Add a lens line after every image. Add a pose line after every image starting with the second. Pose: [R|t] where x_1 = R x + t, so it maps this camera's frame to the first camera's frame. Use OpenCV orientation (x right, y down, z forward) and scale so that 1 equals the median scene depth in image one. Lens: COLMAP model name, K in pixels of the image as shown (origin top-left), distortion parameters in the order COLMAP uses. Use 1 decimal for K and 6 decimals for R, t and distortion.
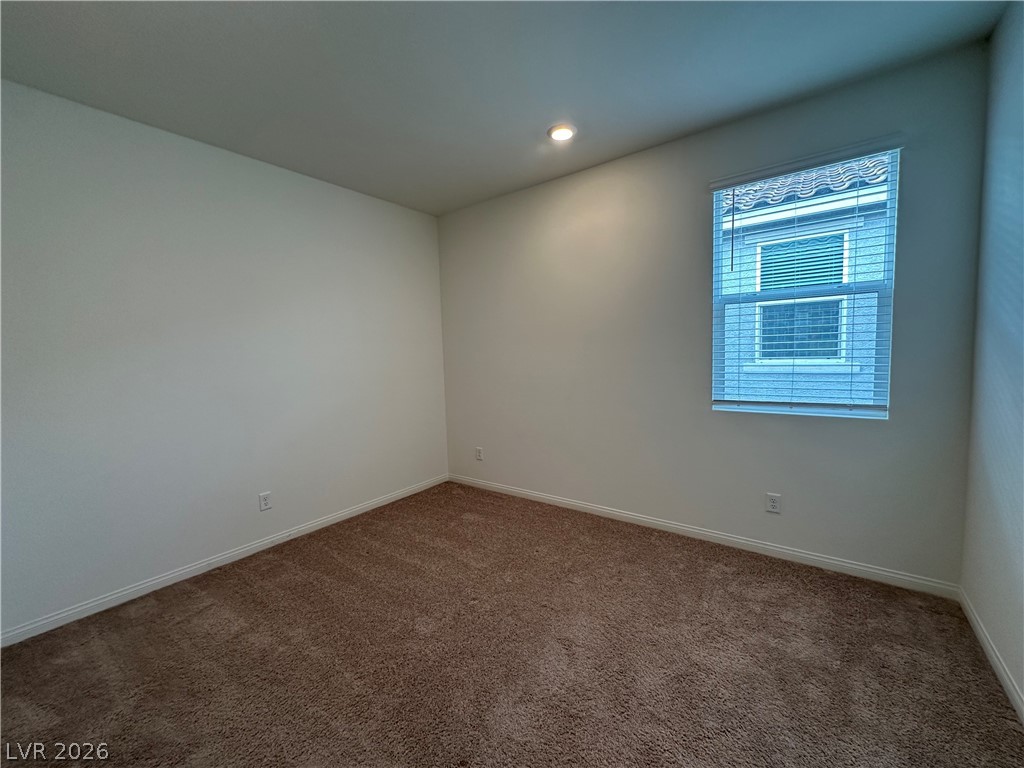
lens RADIAL K [[411.3, 0, 516.2], [0, 411.3, 386.1], [0, 0, 1]] dist [-0.003513, 0.000845]
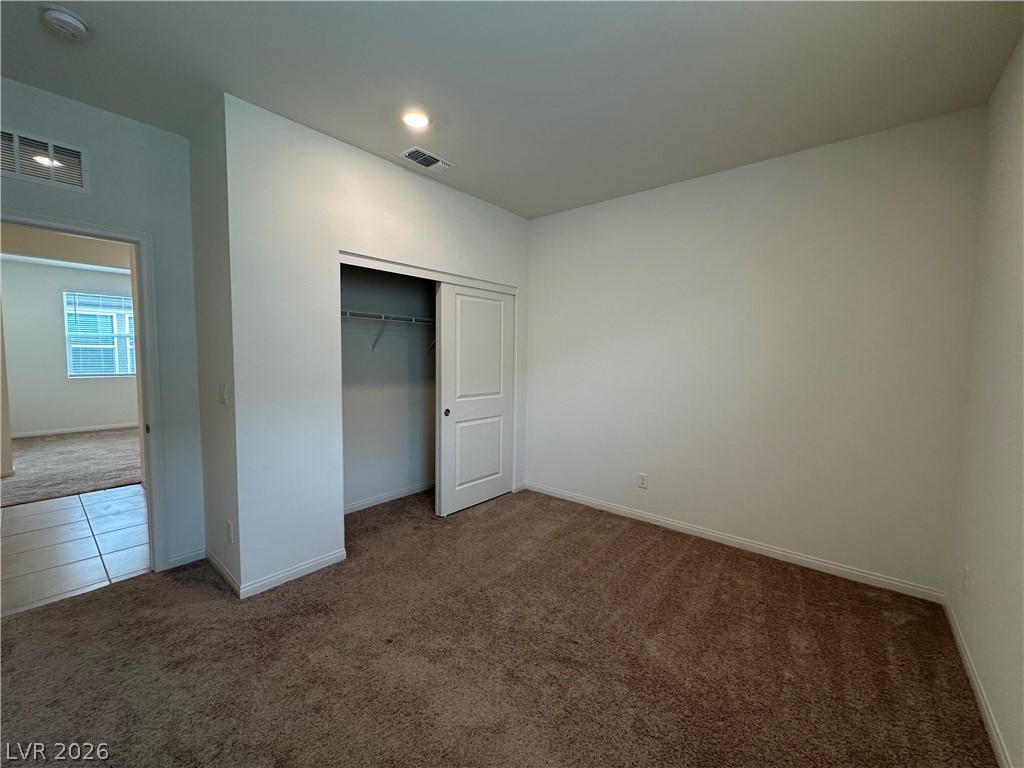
lens RADIAL K [[411.3, 0, 518.6], [0, 411.3, 385.5], [0, 0, 1]] dist [-0.003513, 0.000845]
pose [[-0.057371, 0.106324, -0.992675, 0.709144], [-0.098721, 0.988835, 0.111619, -0.113470], [0.993460, 0.104402, -0.046234, 0.852537]]
